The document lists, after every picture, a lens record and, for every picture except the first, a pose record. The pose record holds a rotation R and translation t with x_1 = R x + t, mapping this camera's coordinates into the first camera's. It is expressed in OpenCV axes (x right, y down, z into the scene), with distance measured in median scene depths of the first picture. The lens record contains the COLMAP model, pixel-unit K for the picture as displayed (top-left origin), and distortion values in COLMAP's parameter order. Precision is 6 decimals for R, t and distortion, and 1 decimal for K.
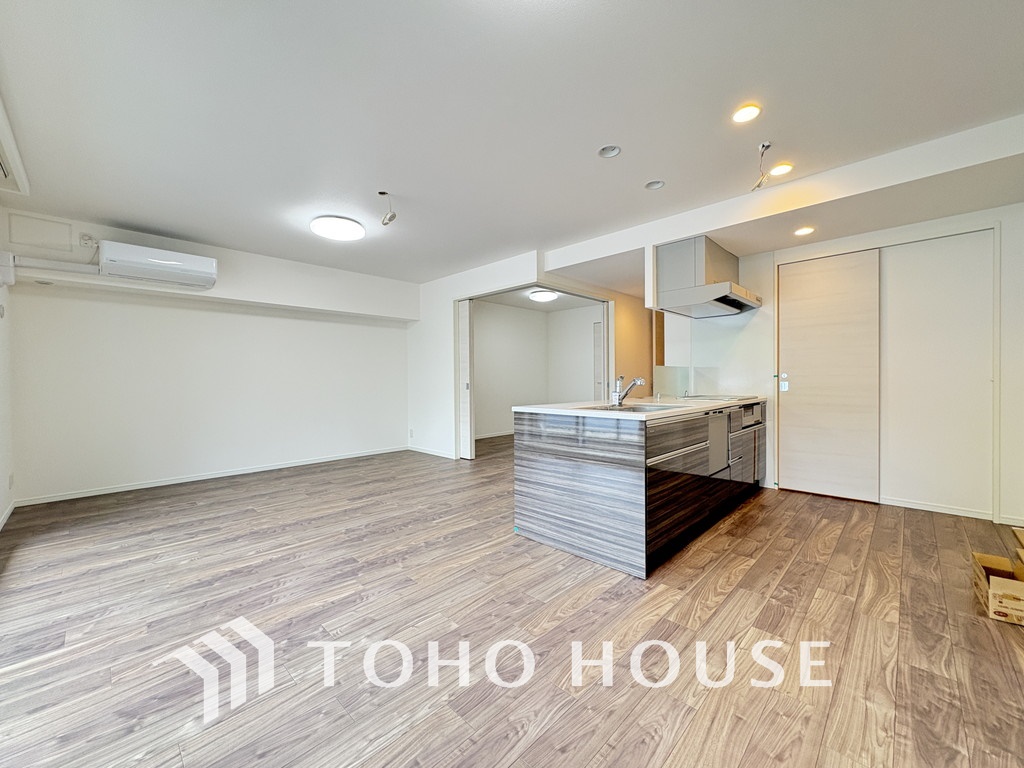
lens RADIAL K [[408.4, 0, 513.7], [0, 408.4, 380.4], [0, 0, 1]] dist [-0.000398, 0.001073]
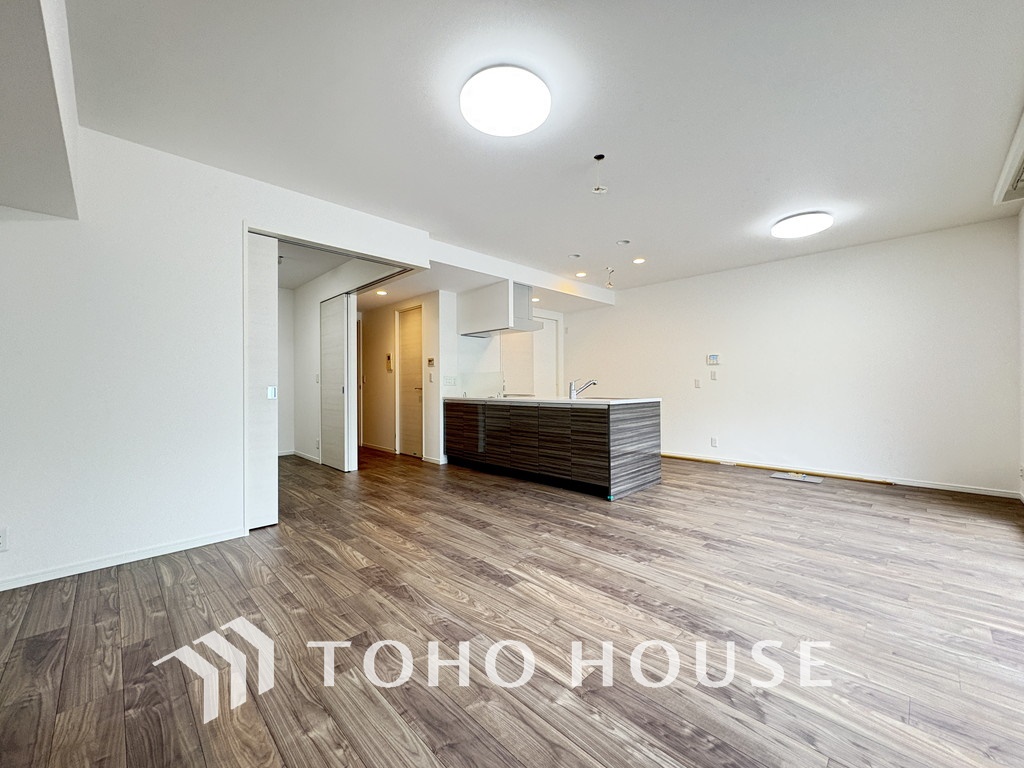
lens RADIAL K [[408.4, 0, 512.6], [0, 408.4, 381.6], [0, 0, 1]] dist [-0.000398, 0.001073]
pose [[0.019713, 0.018242, 0.999639, -1.203565], [0.009518, 0.999785, -0.018432, 0.023242], [-0.999760, 0.009878, 0.019535, 1.209485]]
